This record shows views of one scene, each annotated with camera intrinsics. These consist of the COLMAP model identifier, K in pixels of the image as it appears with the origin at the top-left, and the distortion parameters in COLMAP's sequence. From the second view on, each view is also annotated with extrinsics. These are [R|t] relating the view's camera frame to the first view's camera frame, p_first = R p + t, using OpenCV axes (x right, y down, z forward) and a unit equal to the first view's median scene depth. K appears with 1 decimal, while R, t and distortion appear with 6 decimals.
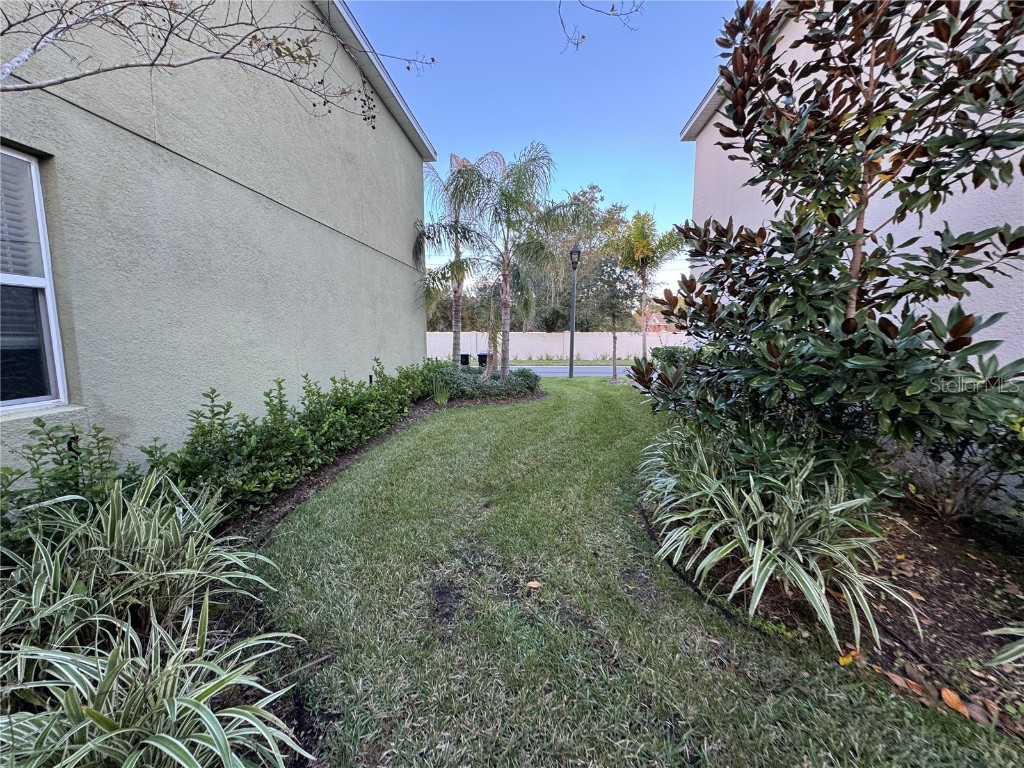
lens RADIAL K [[411.0, 0, 512.0], [0, 411.0, 384.0], [0, 0, 1]] dist [0.000845, 0.000446]
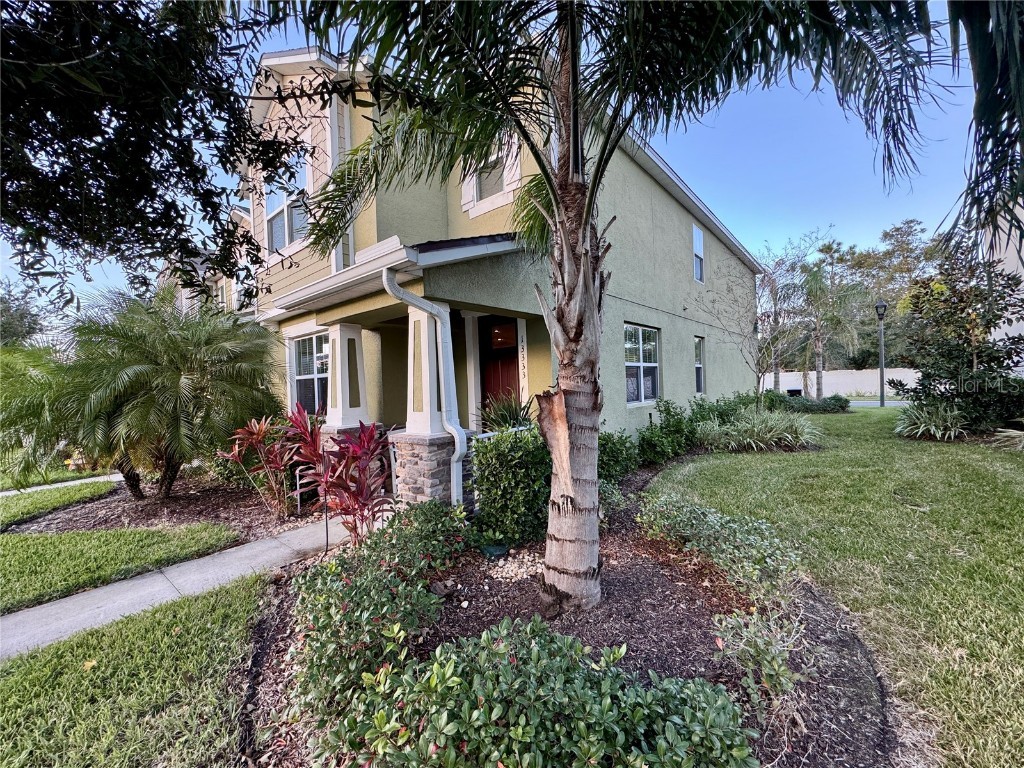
lens RADIAL K [[411.0, 0, 512.0], [0, 411.0, 384.0], [0, 0, 1]] dist [0.000845, 0.000446]
pose [[0.811654, -0.044325, -0.582454, -0.050266], [-0.026124, 0.993365, -0.111999, 0.118257], [0.583554, 0.106121, 0.805111, -0.861403]]
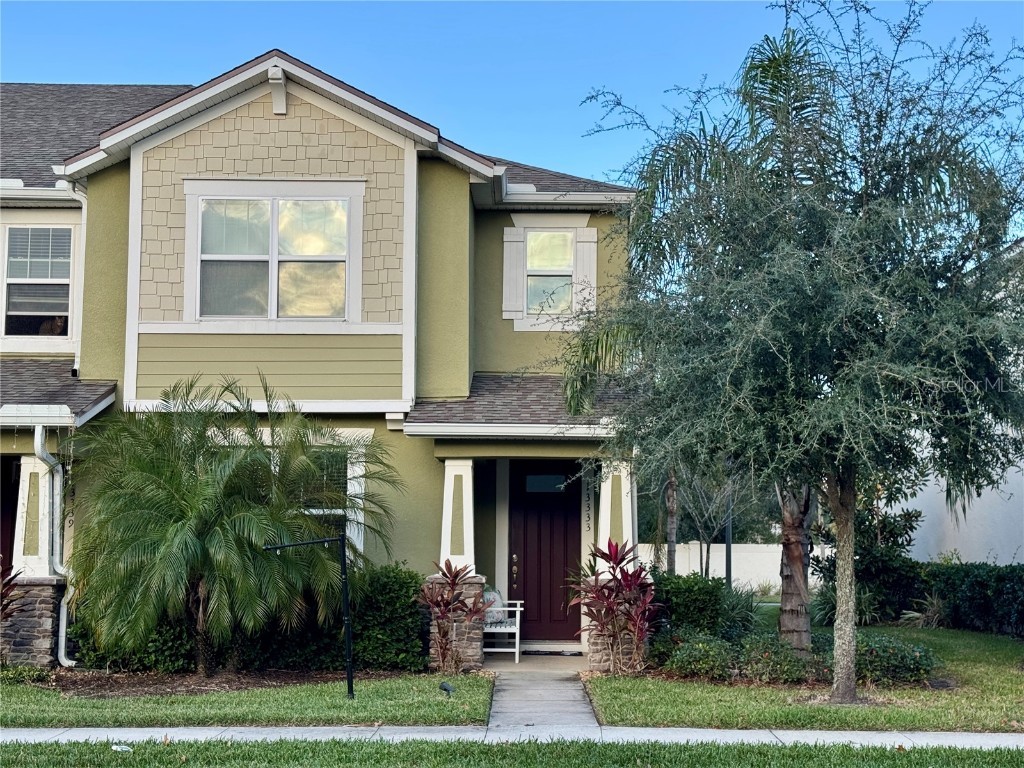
lens RADIAL K [[1438.7, 0, 512.0], [0, 1438.7, 384.0], [0, 0, 1]] dist [0.131206, 0.051353]
pose [[0.997927, -0.002295, 0.064316, -0.566147], [0.017612, 0.970950, -0.238633, 0.288363], [-0.061901, 0.239271, 0.968978, -2.122658]]
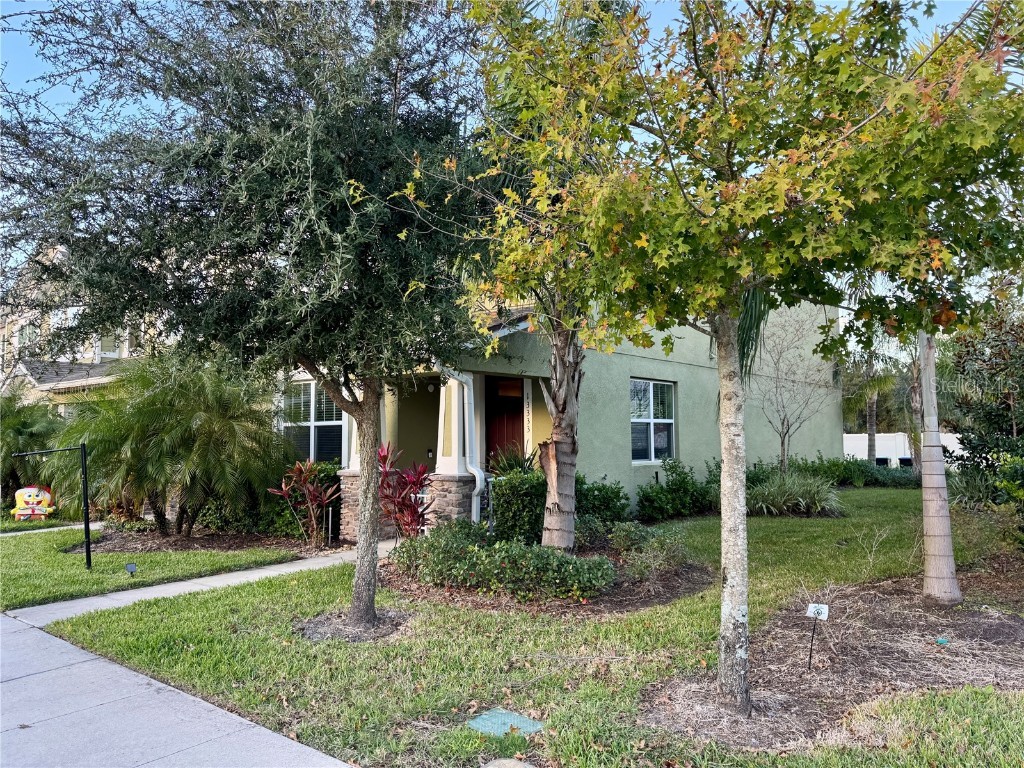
lens RADIAL K [[734.8, 0, 514.7], [0, 734.8, 396.7], [0, 0, 1]] dist [0.161343, -0.245090]
pose [[0.826009, -0.054221, -0.561043, 0.230856], [-0.050745, 0.984167, -0.169824, 0.180684], [0.561368, 0.168747, 0.810180, -1.298705]]
